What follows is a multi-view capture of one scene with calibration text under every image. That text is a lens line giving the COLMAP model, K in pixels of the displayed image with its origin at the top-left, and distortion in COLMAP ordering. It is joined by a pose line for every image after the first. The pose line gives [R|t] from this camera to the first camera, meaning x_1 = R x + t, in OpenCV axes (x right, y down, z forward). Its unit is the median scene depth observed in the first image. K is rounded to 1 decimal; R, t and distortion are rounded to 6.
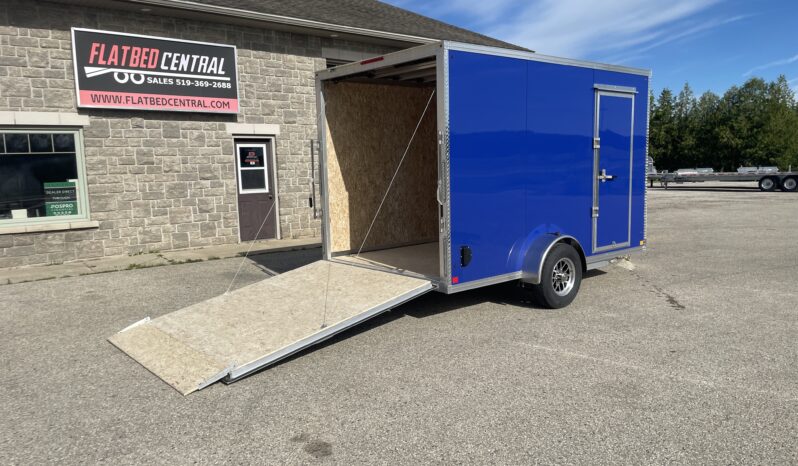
lens RADIAL K [[567.4, 0, 399.5], [0, 567.4, 233.1], [0, 0, 1]] dist [0.003596, -0.000107]
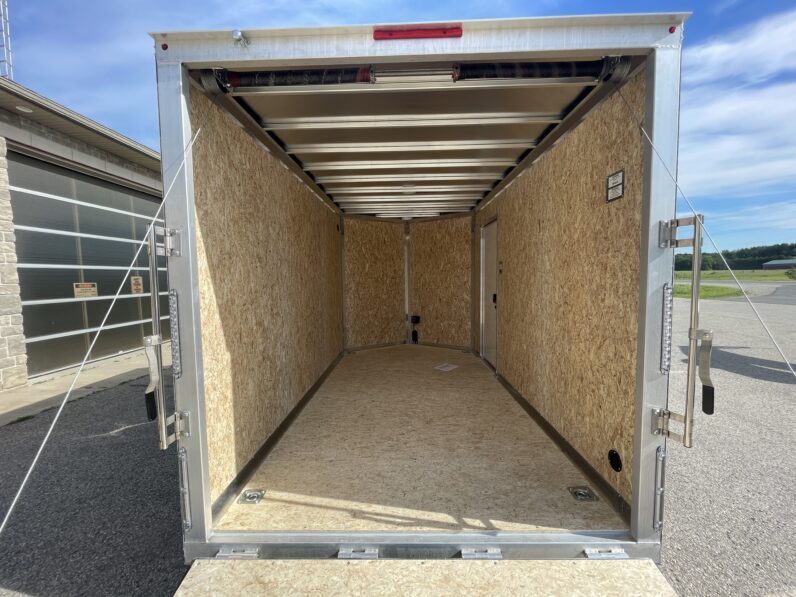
lens RADIAL K [[321.9, 0, 397.4], [0, 321.9, 294.4], [0, 0, 1]] dist [-0.008377, -0.000104]
pose [[0.665193, -0.026929, 0.746186, -0.191235], [0.093435, 0.994496, -0.047403, -0.093255], [-0.740802, 0.101252, 0.664048, 0.727404]]
